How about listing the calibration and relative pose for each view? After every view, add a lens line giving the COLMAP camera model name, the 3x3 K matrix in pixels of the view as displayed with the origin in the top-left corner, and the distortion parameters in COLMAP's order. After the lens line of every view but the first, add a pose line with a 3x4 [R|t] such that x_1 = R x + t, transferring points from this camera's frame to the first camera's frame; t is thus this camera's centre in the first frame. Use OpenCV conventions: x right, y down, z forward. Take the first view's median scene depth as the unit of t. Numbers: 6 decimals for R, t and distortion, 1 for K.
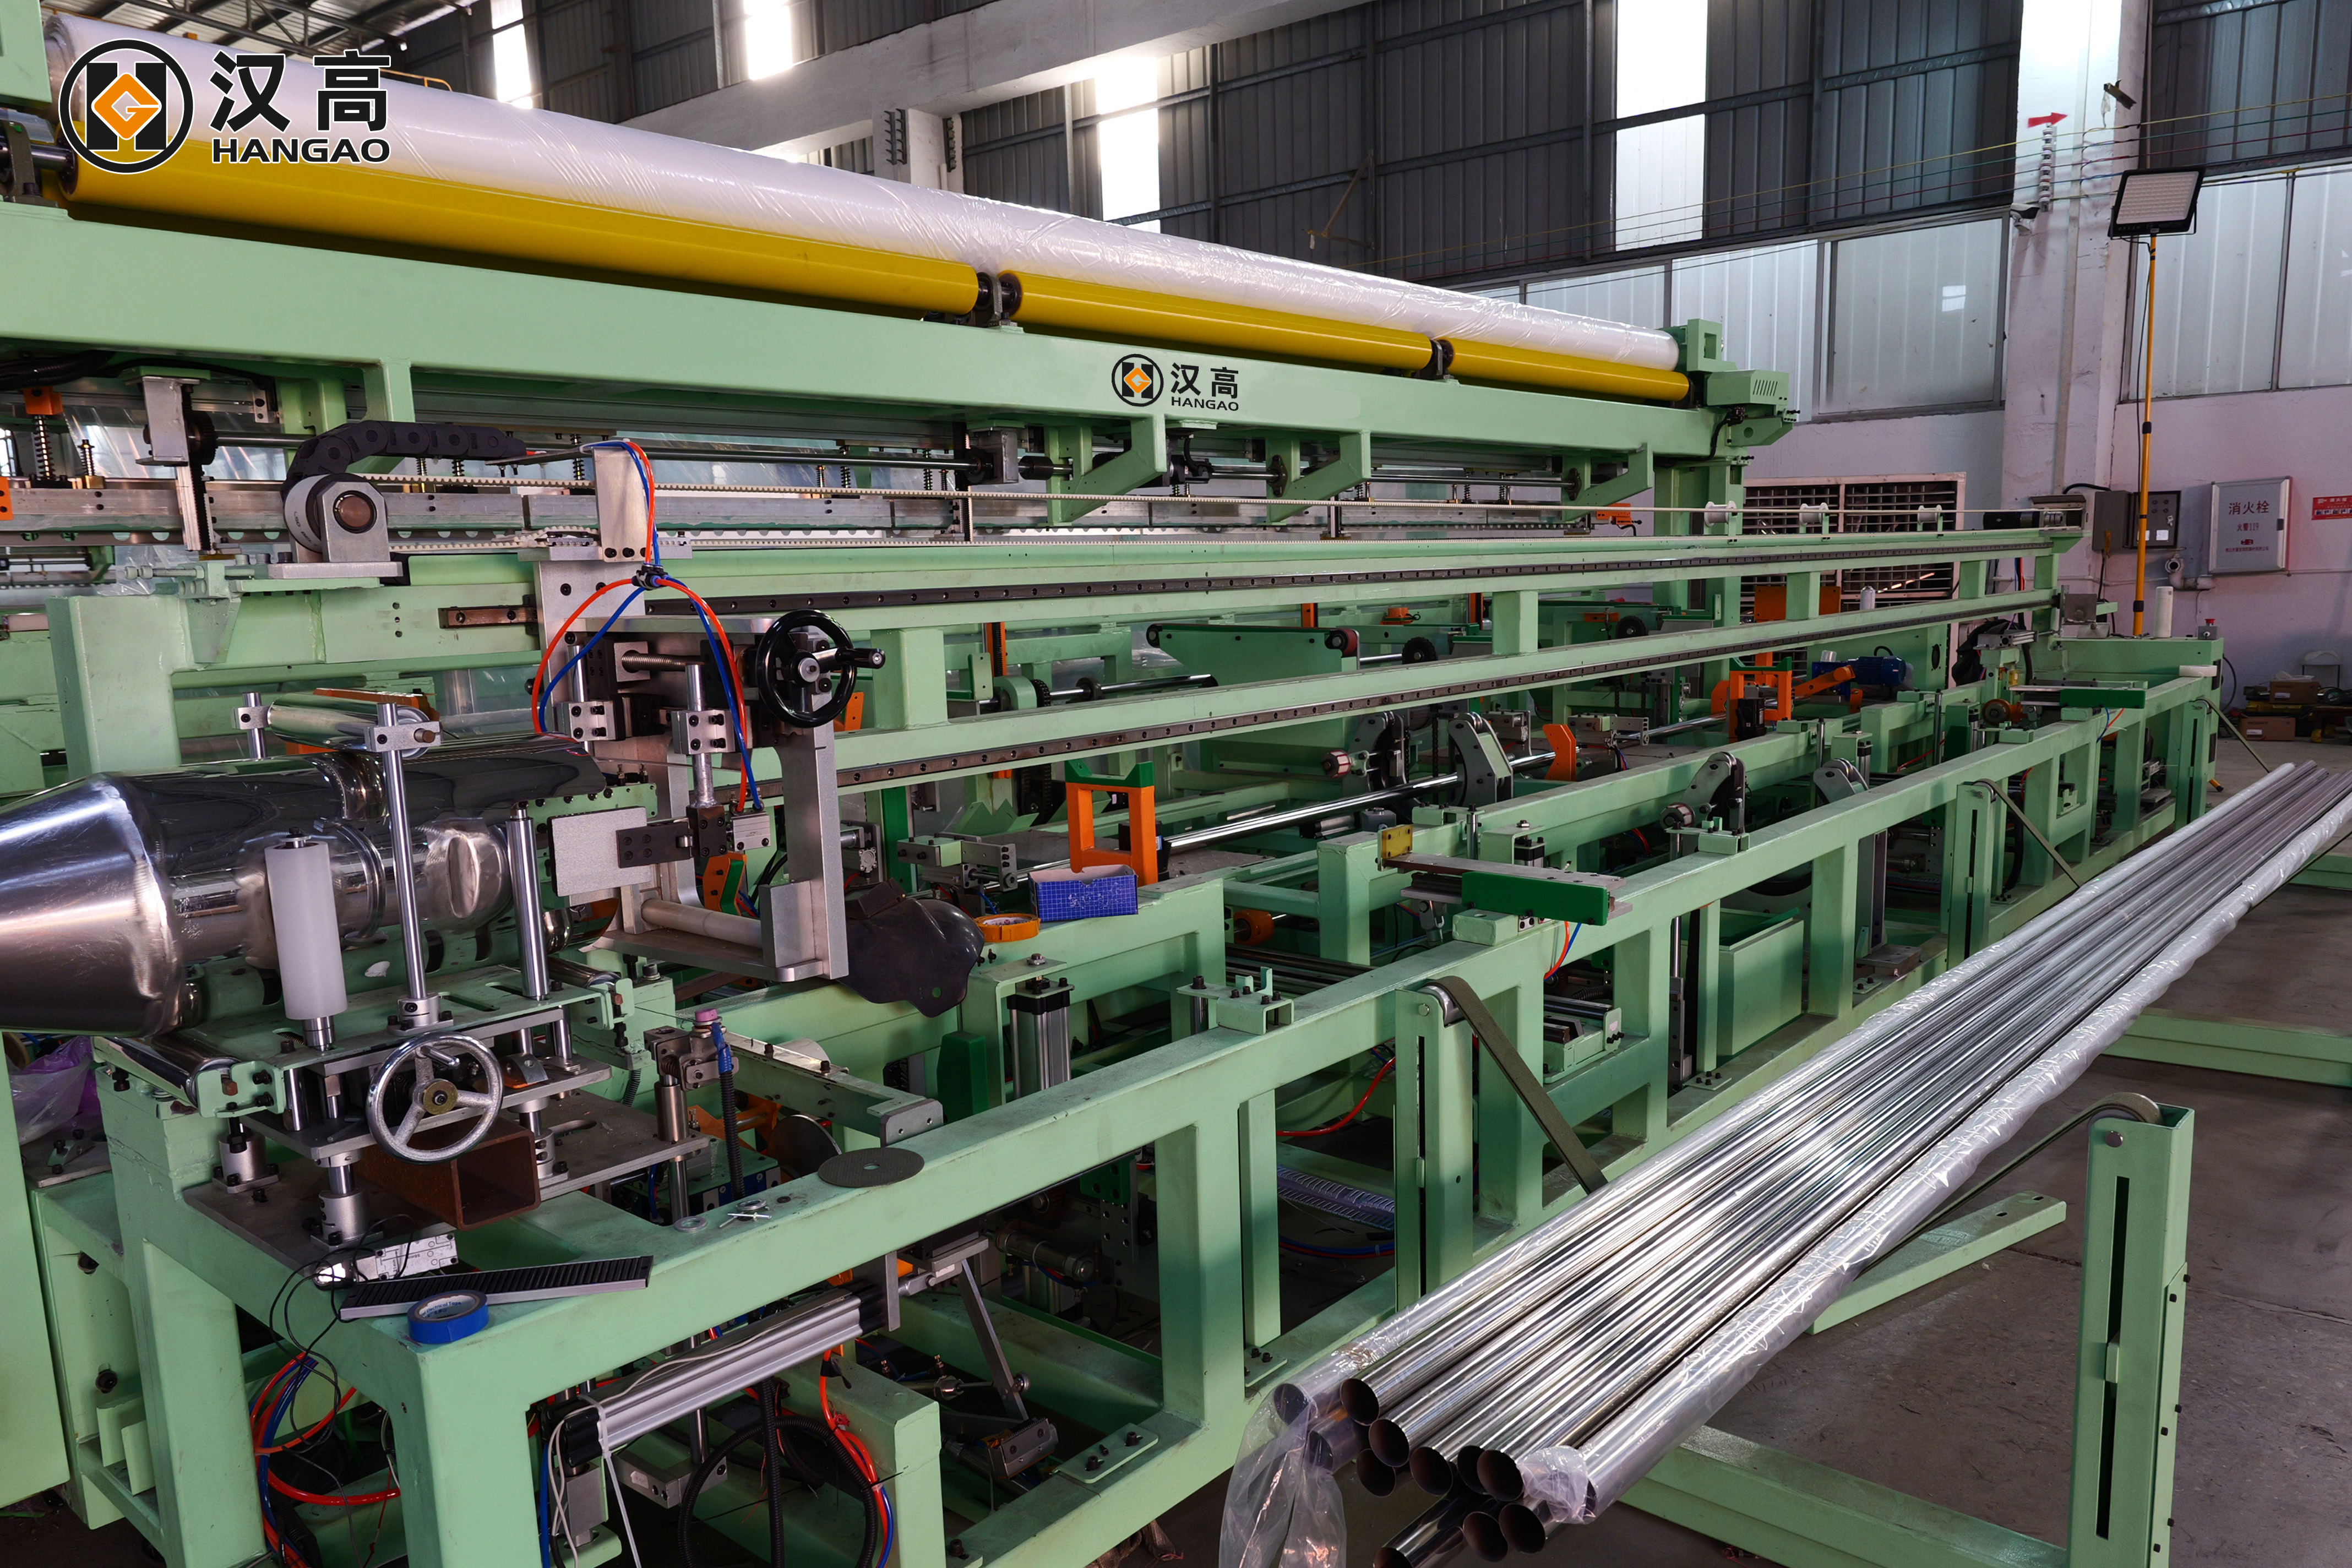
lens RADIAL K [[1641.9, 0, 1239.1], [0, 1641.9, 824.0], [0, 0, 1]] dist [-0.000594, 0.002964]
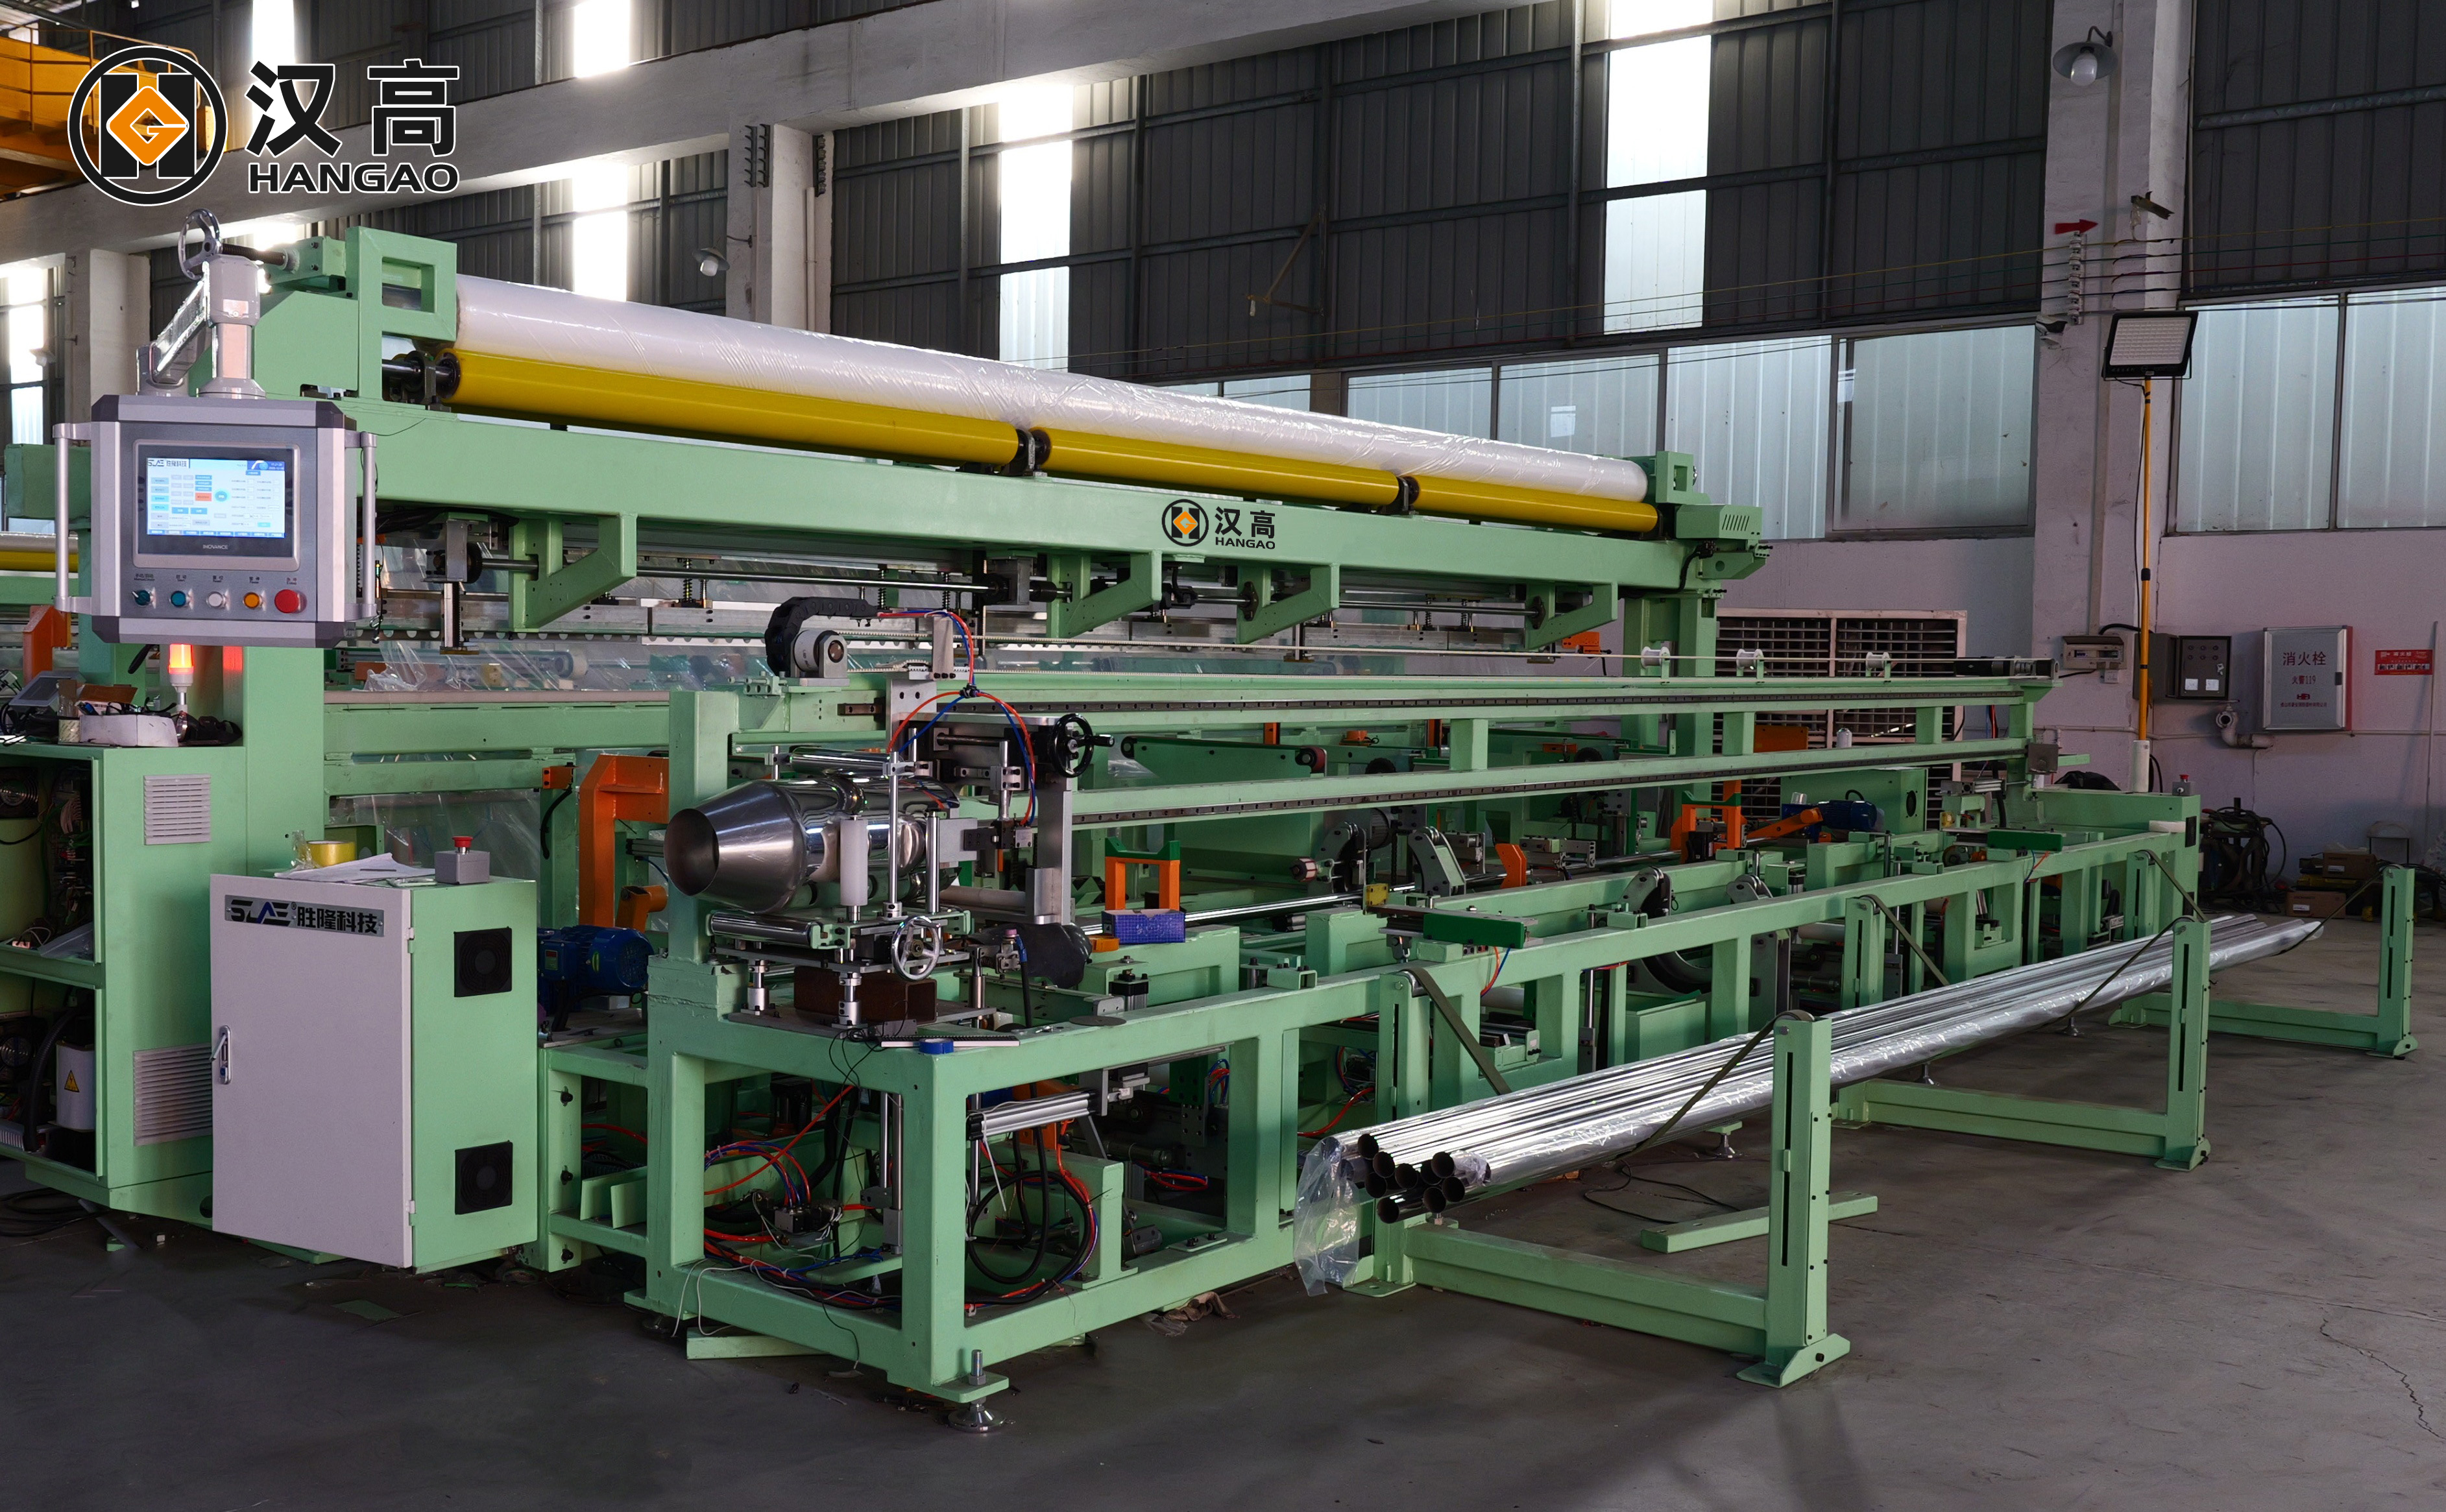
lens RADIAL K [[2366.8, 0, 1092.5], [0, 2366.8, 768.9], [0, 0, 1]] dist [0.006067, 0.004536]
pose [[0.999219, 0.039514, 0.000977, -0.056324], [-0.039151, 0.992824, -0.112996, 0.052881], [-0.005435, 0.112870, 0.993595, -0.373839]]
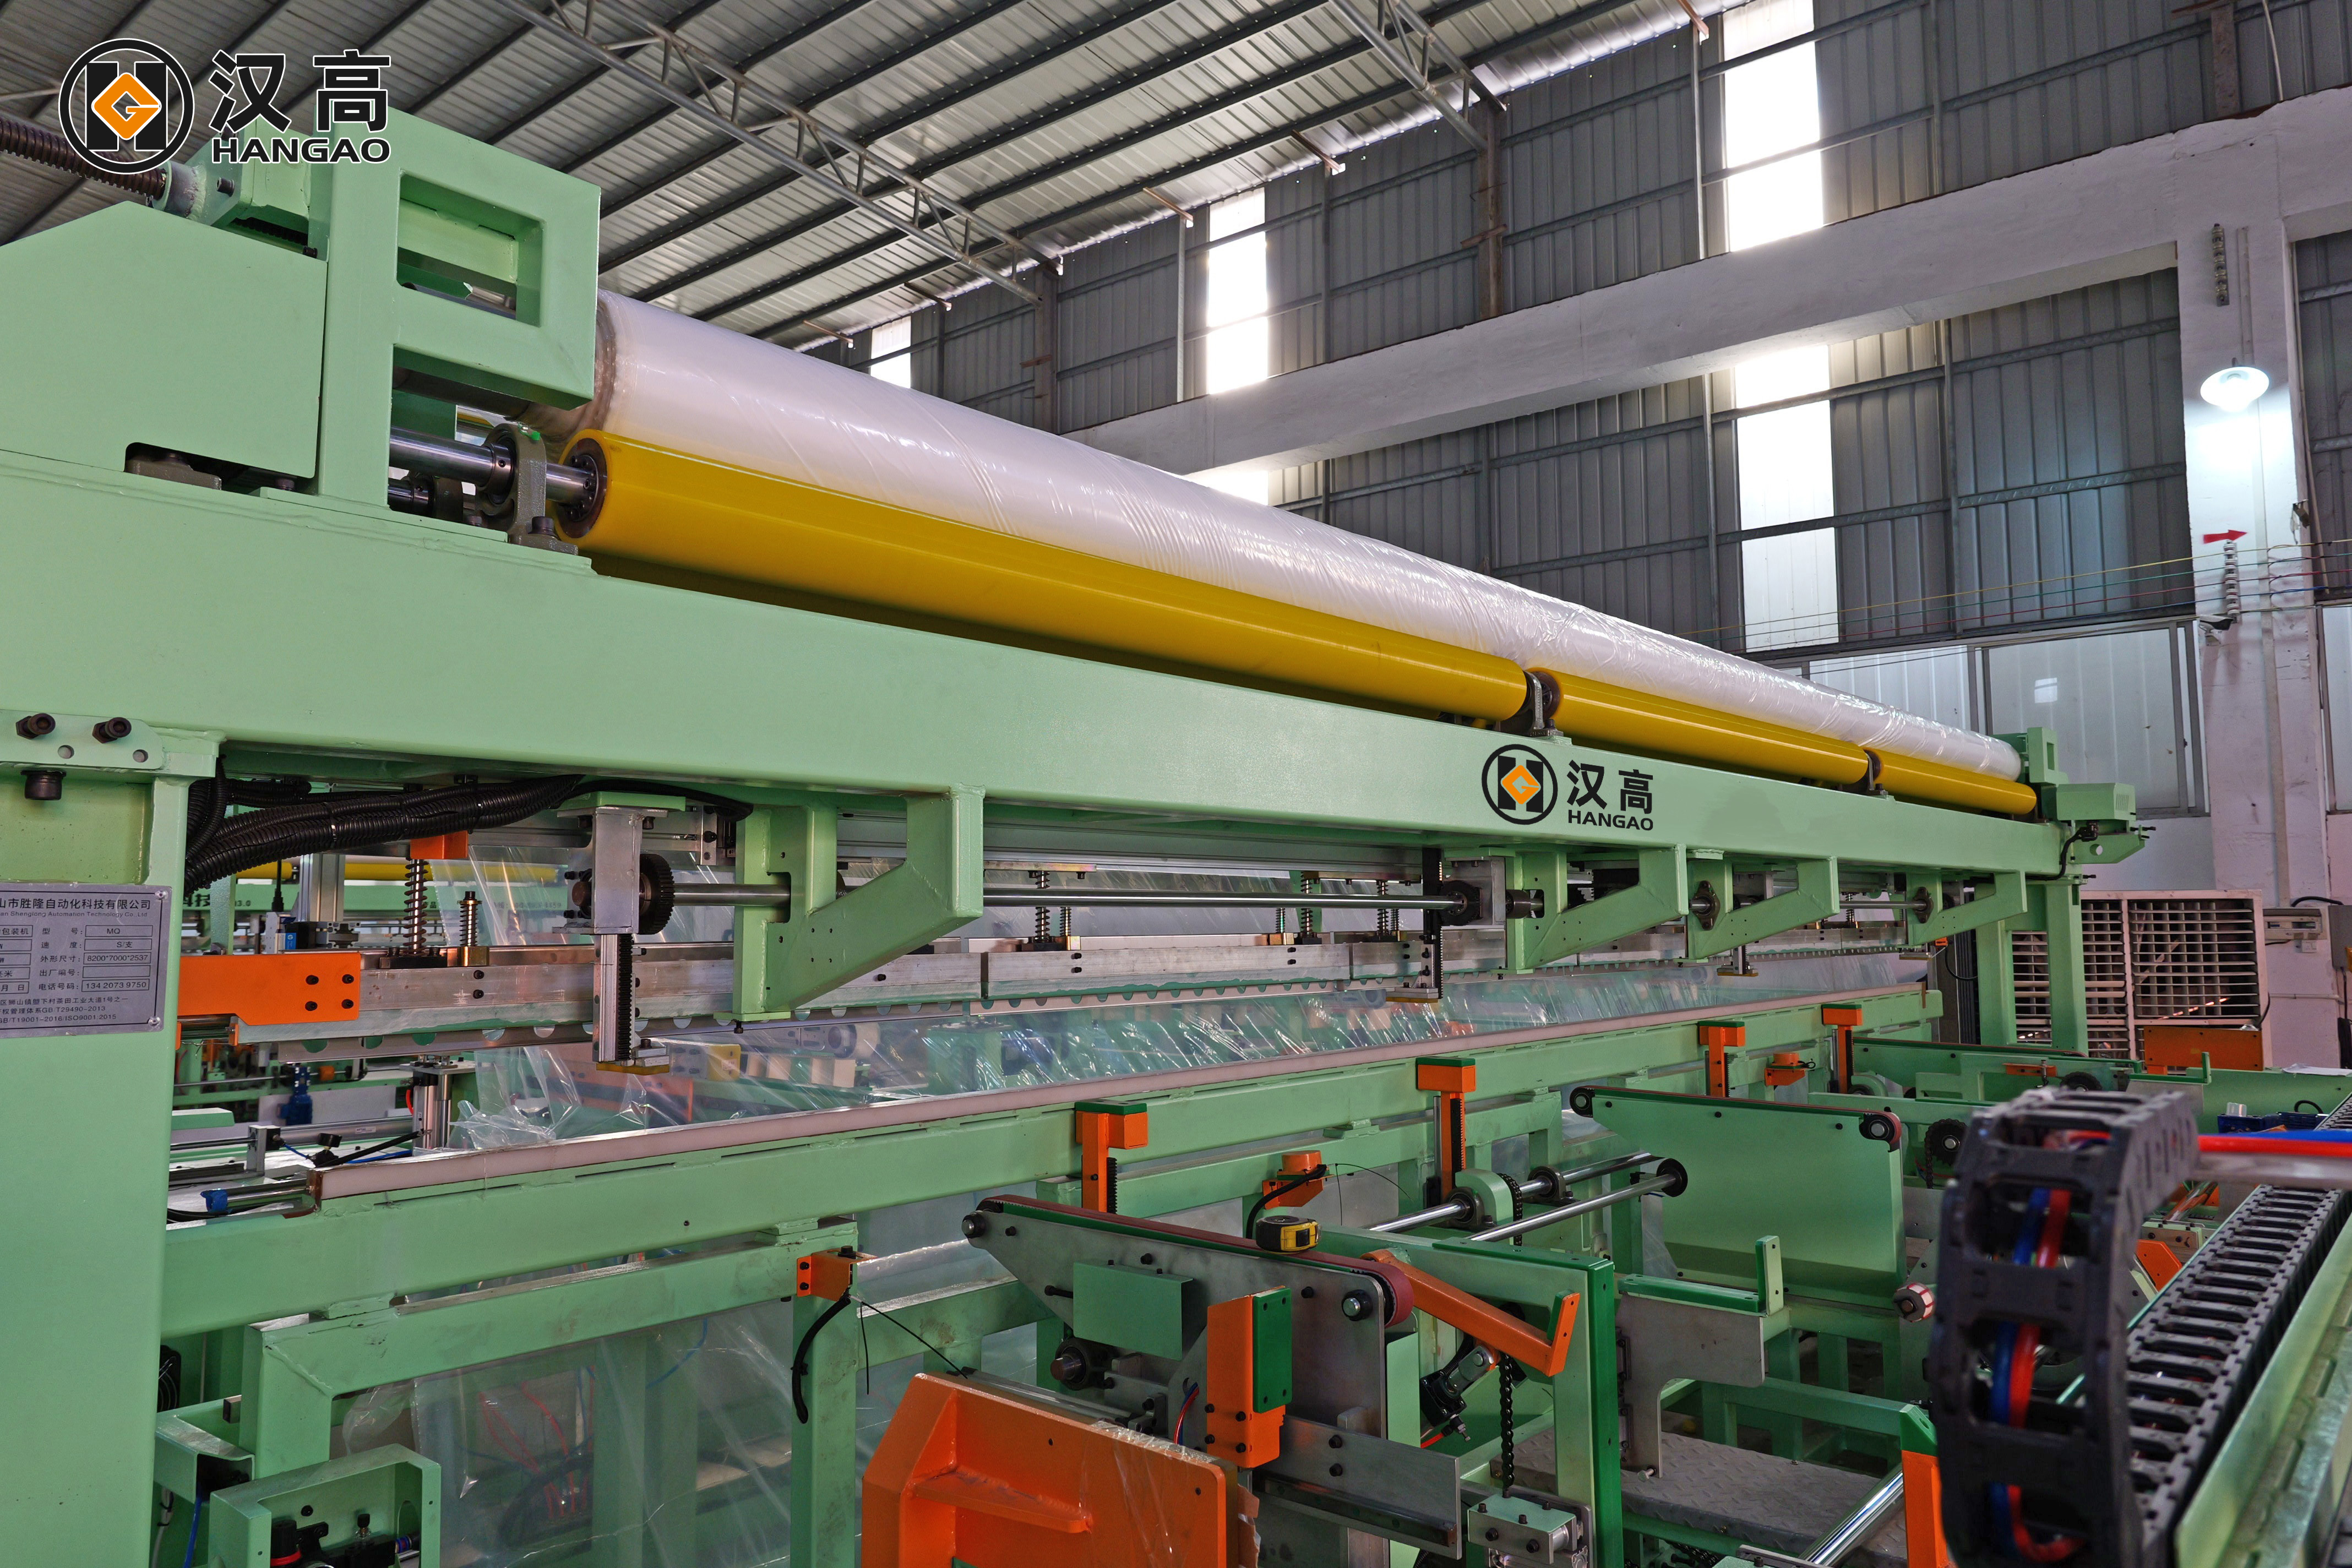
lens RADIAL K [[1540.6, 0, 1176.0], [0, 1540.6, 784.0], [0, 0, 1]] dist [-0.001245, 0.000768]
pose [[0.999626, 0.020272, -0.018348, -0.177716], [-0.024115, 0.969946, -0.242120, -0.057879], [0.012888, 0.242472, 0.970073, 0.170234]]
